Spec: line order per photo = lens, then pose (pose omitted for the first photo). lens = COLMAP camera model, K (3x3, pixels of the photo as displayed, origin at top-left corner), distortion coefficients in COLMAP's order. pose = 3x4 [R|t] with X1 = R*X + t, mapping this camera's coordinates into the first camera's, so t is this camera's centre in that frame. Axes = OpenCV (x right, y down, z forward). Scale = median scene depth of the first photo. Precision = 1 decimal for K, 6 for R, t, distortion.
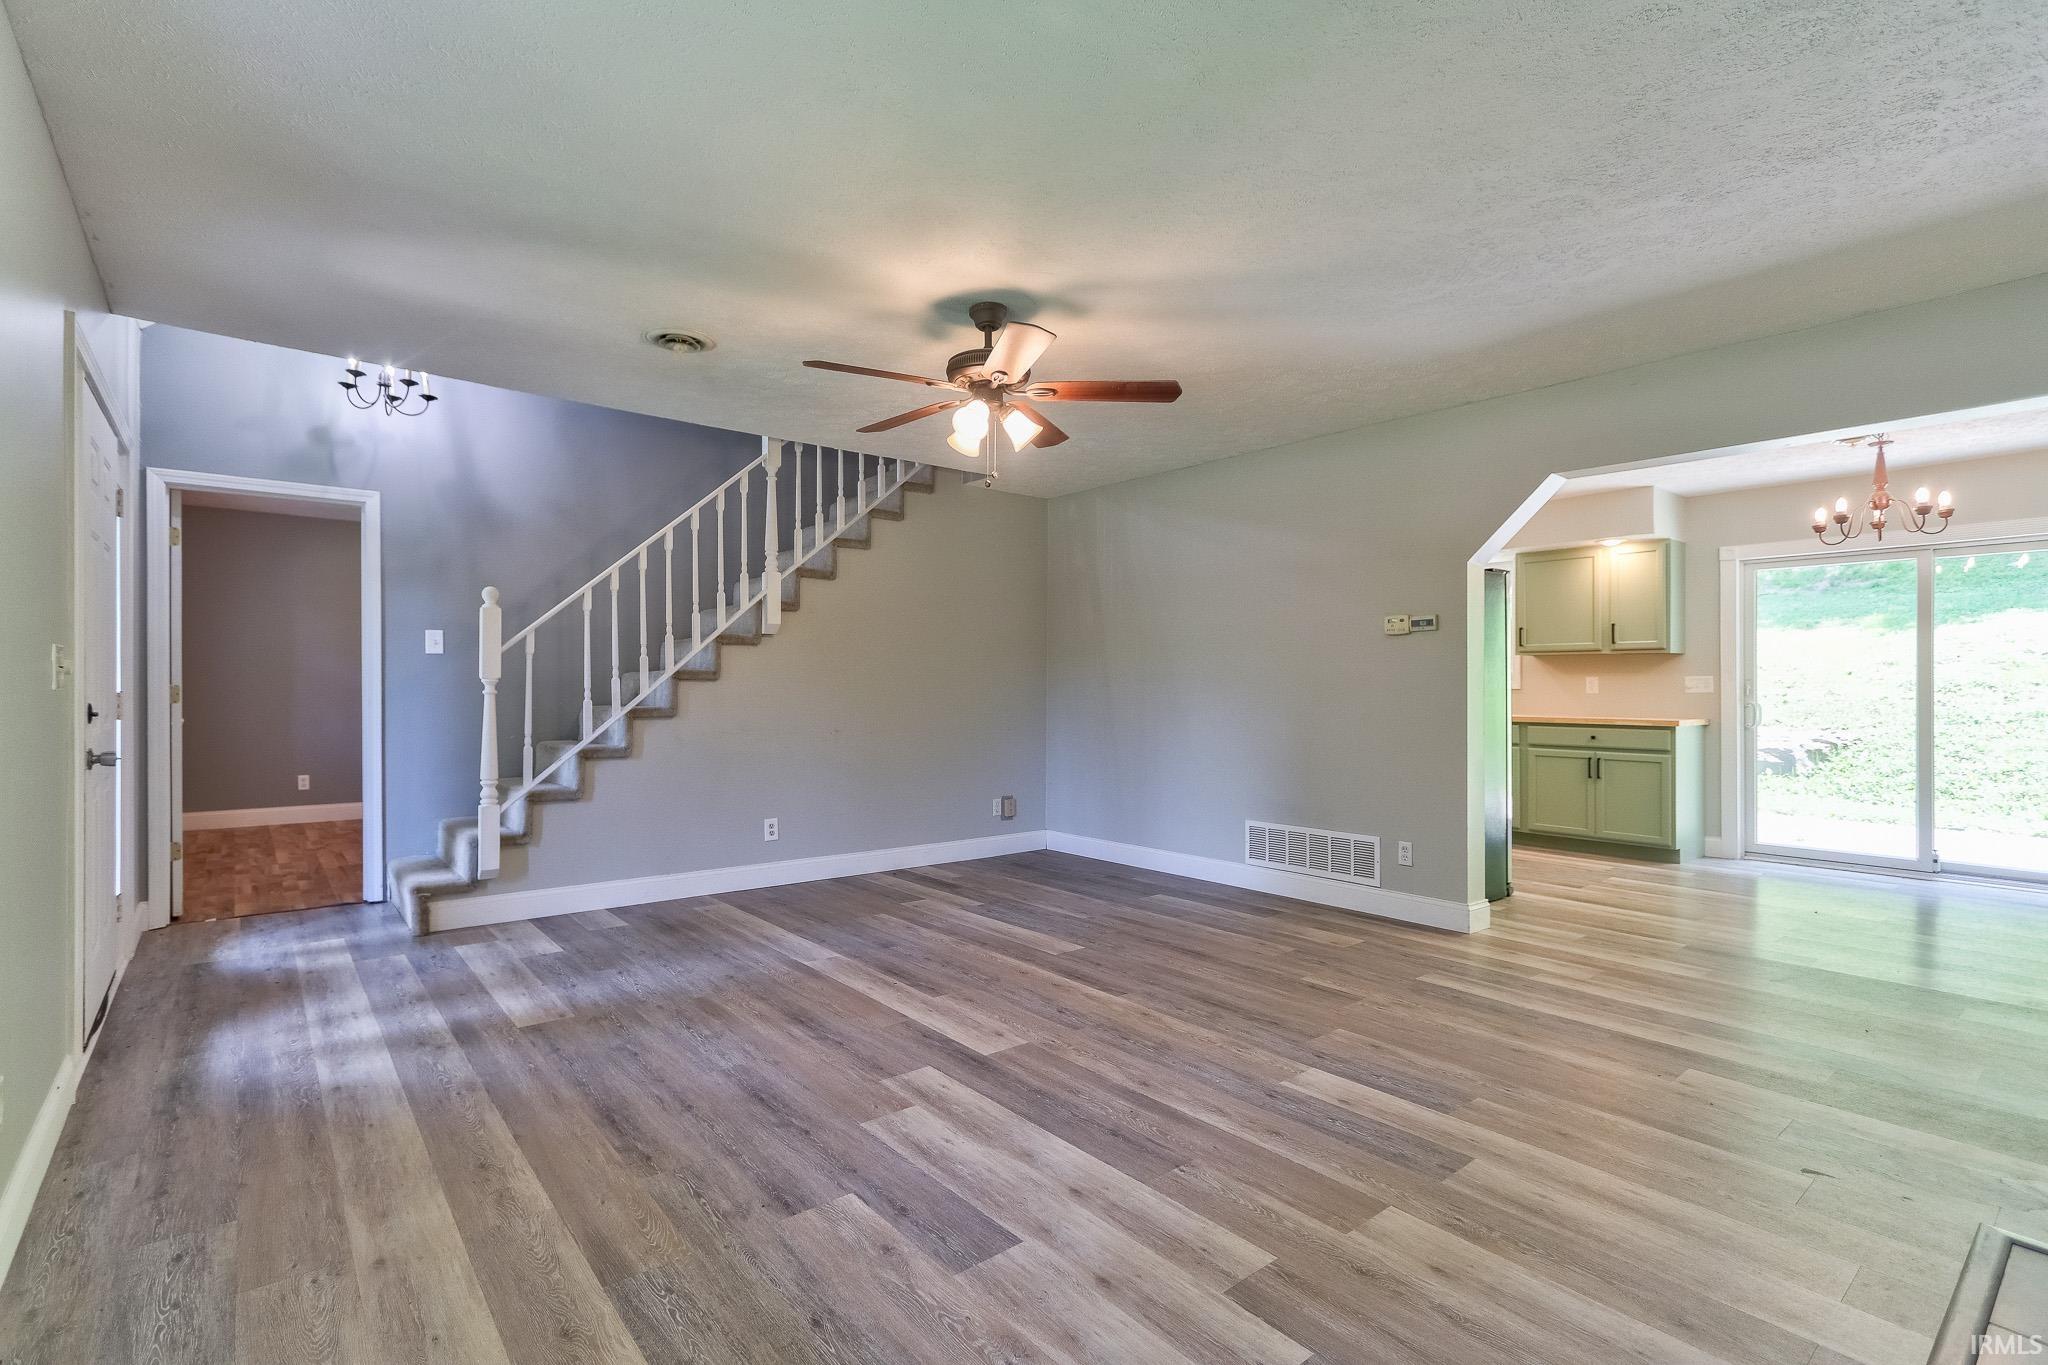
lens RADIAL K [[952.3, 0, 1011.3], [0, 952.3, 680.3], [0, 0, 1]] dist [0.001998, 0.000657]
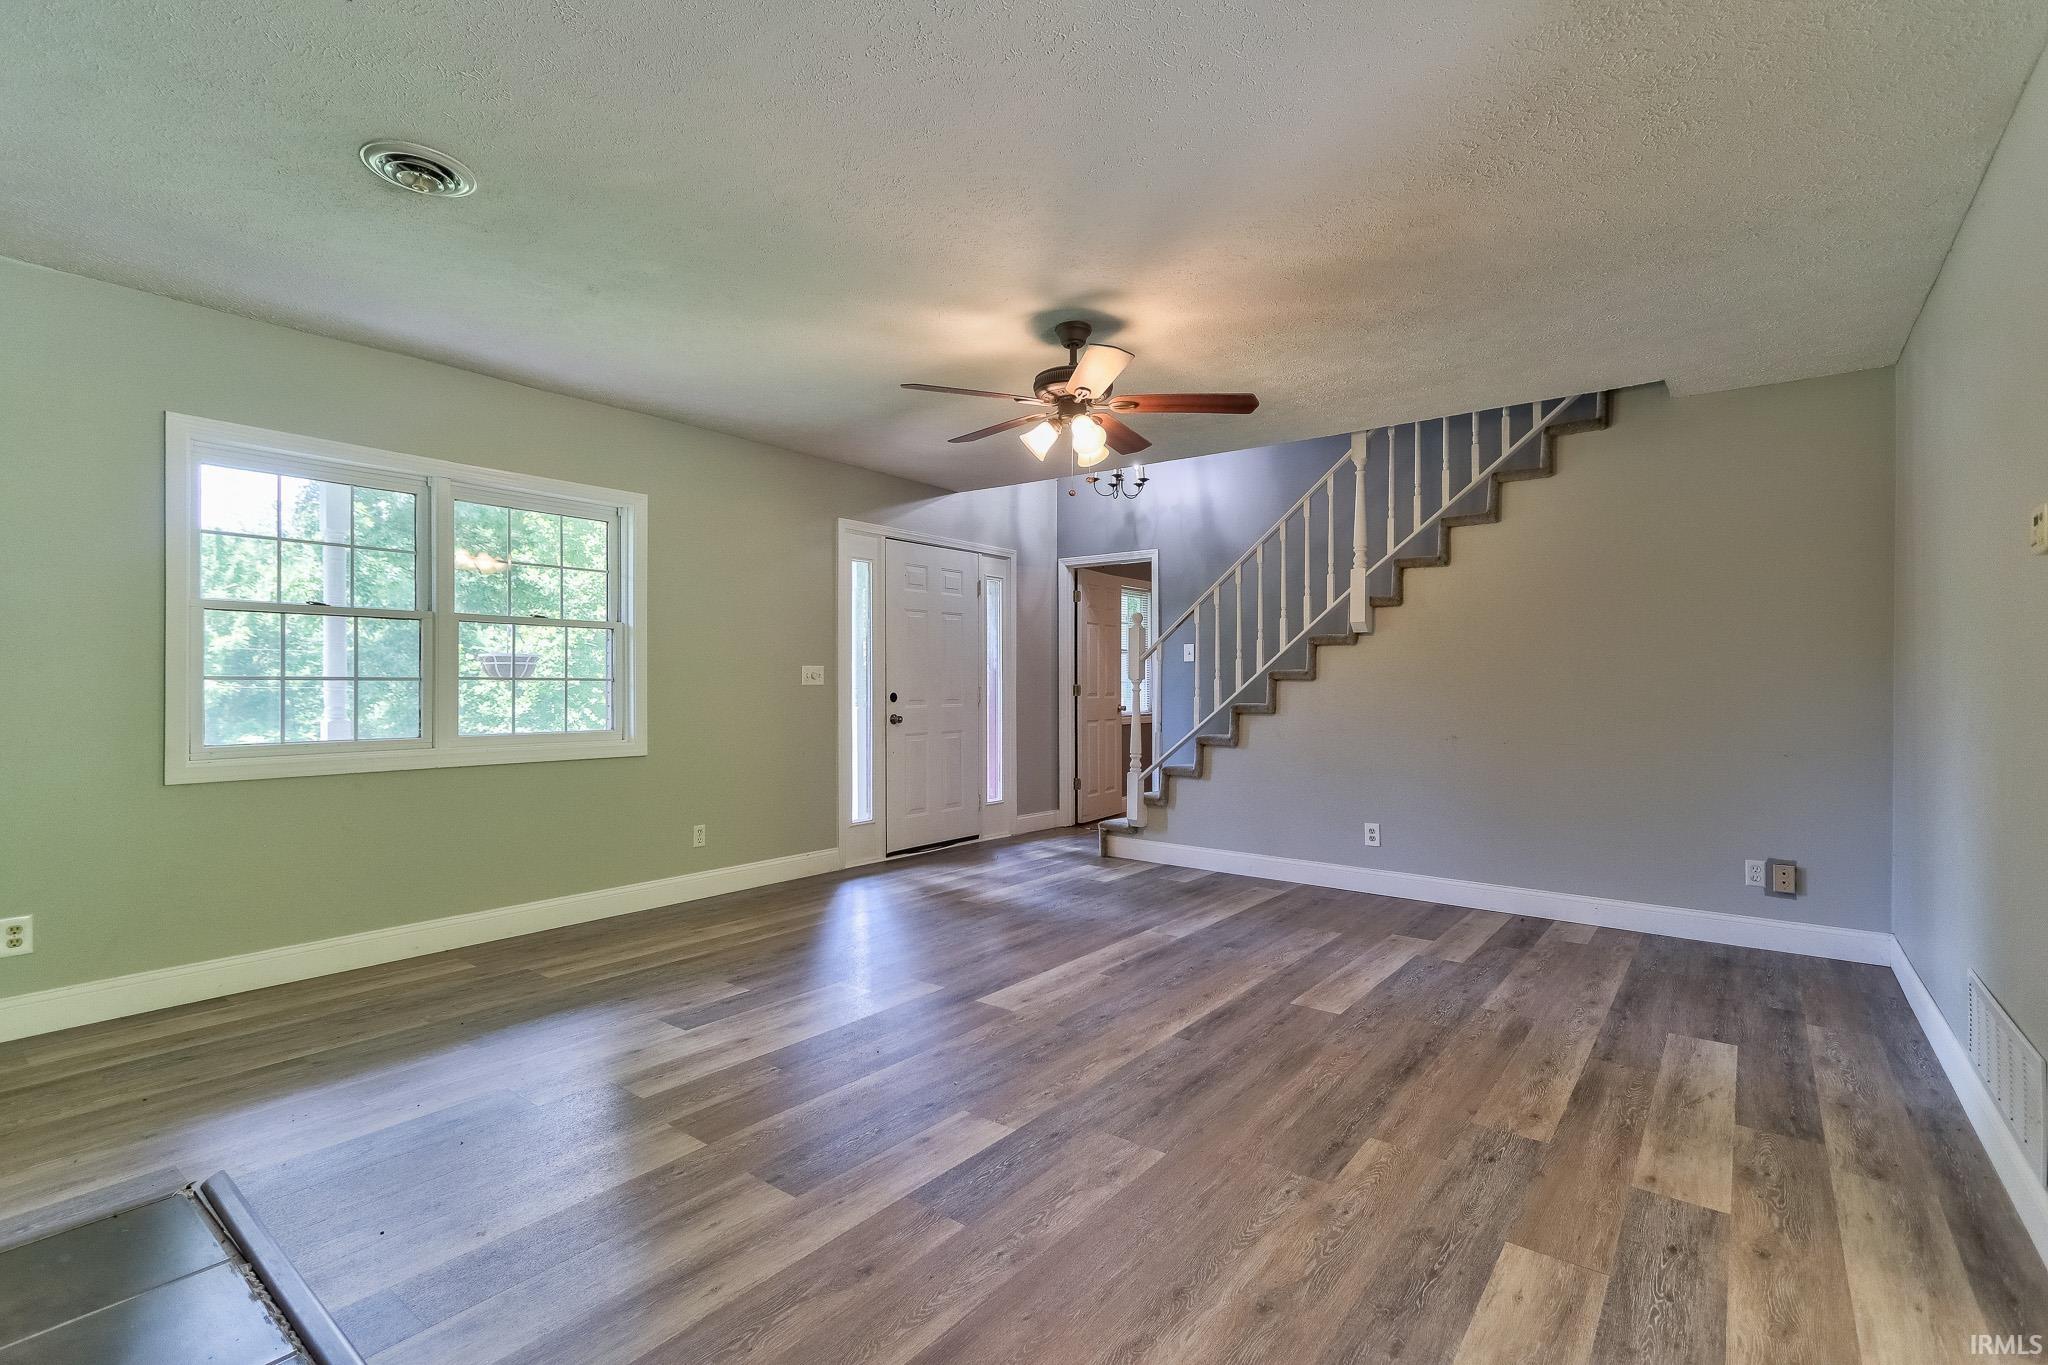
lens RADIAL K [[935.7, 0, 983.2], [0, 935.7, 671.8], [0, 0, 1]] dist [0.001970, 0.000089]
pose [[0.209644, -0.014887, -0.977665, 1.001346], [0.000736, 0.999886, -0.015067, 0.010225], [0.977778, 0.002439, 0.209631, 0.704045]]
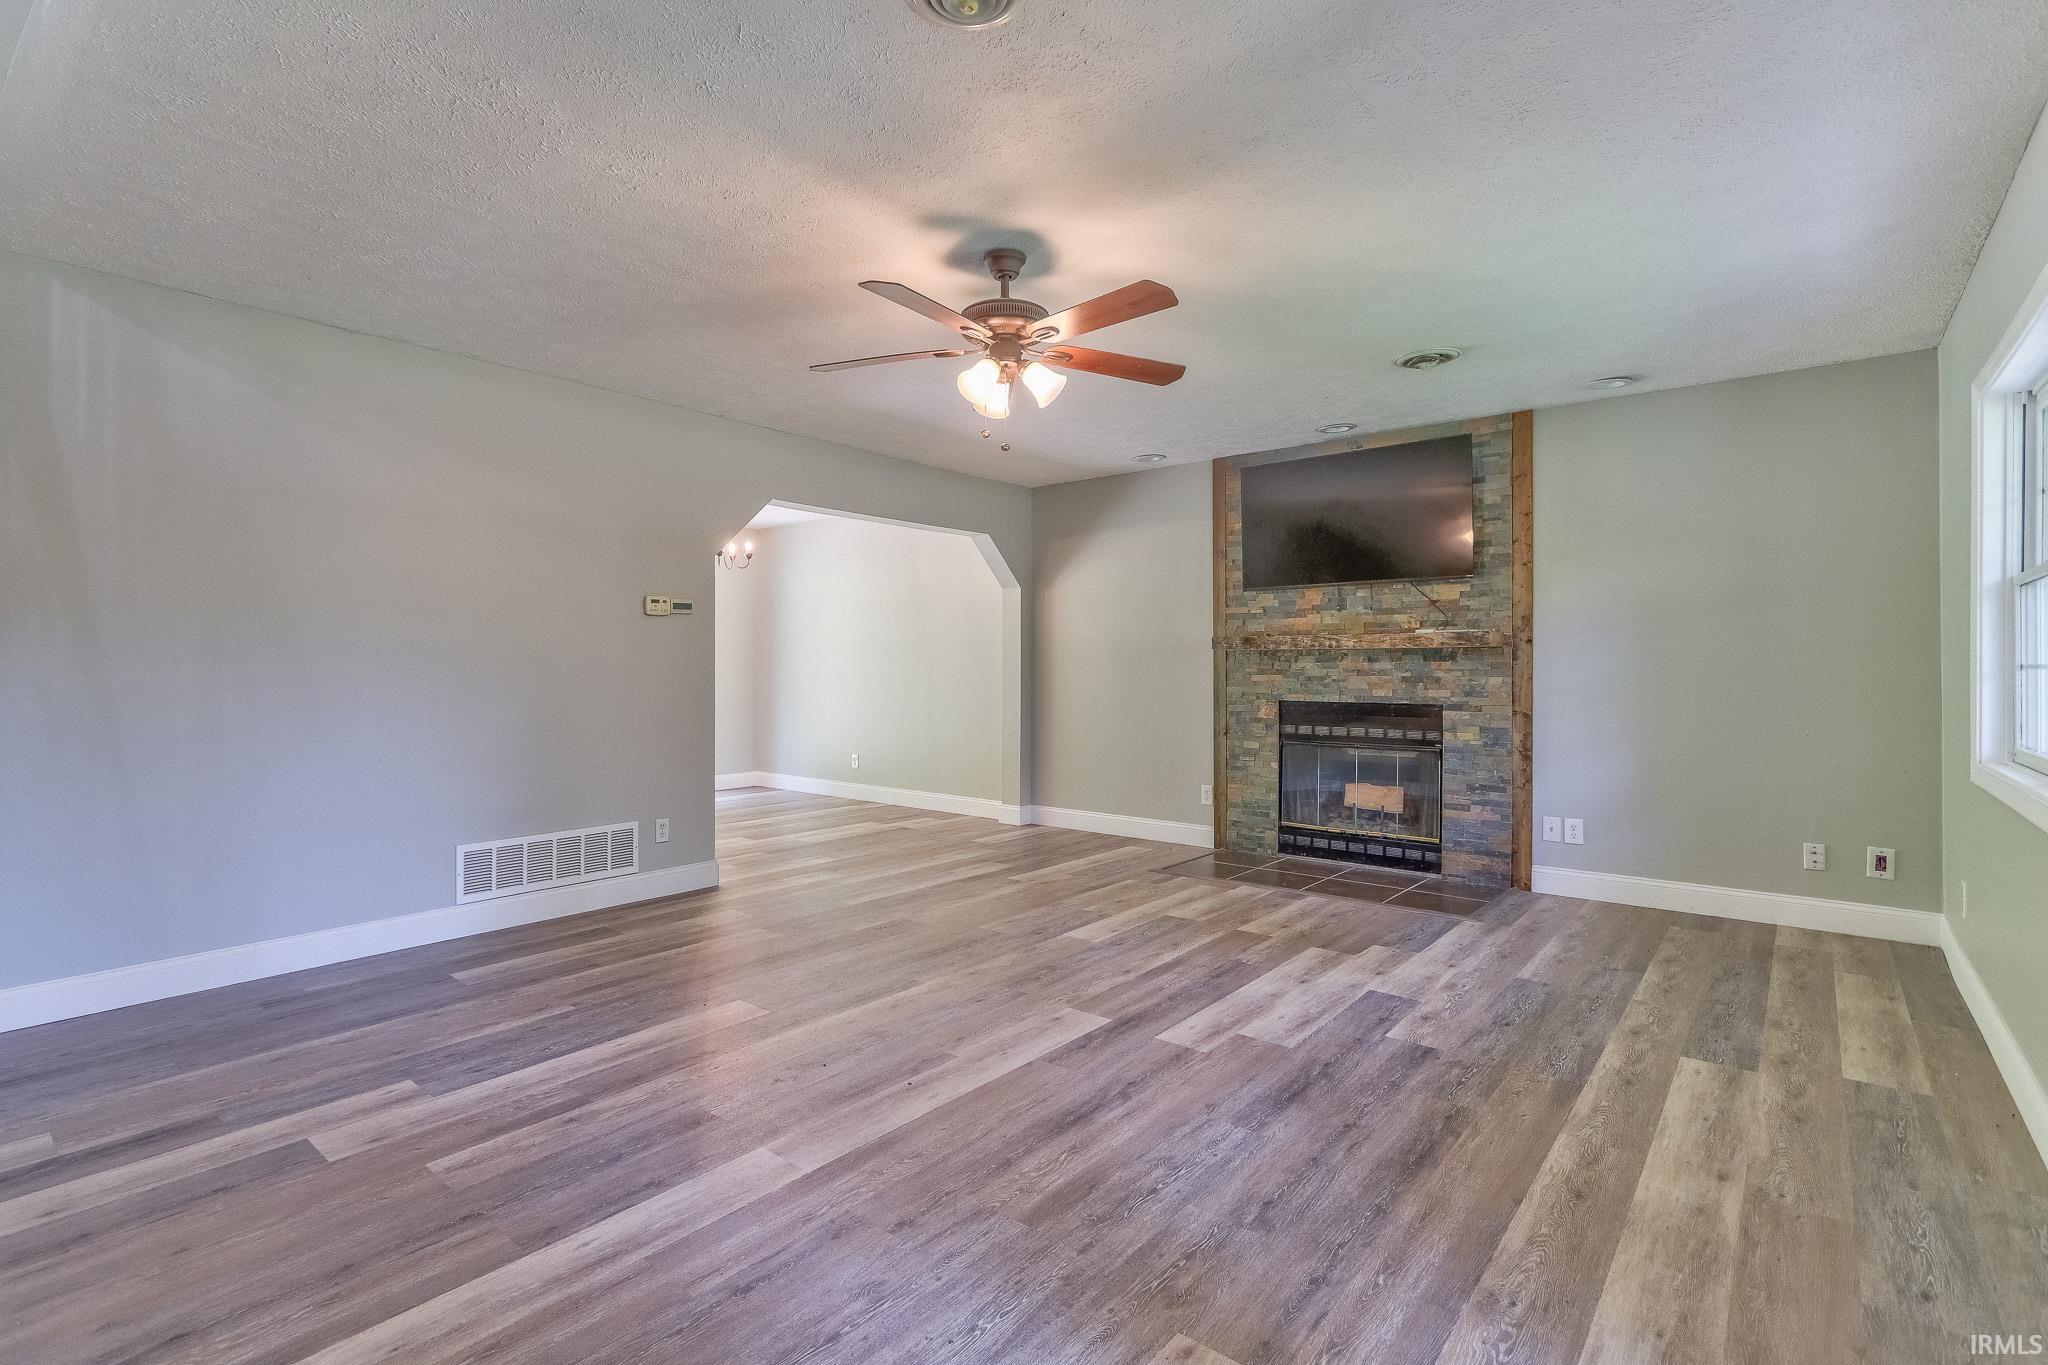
lens RADIAL K [[972.6, 0, 989.5], [0, 972.6, 660.8], [0, 0, 1]] dist [-0.000125, 0.000120]
pose [[-0.190635, 0.002873, 0.981657, -0.960904], [-0.005488, 0.999977, -0.003993, 0.004226], [-0.981646, -0.006149, -0.190615, 1.224312]]
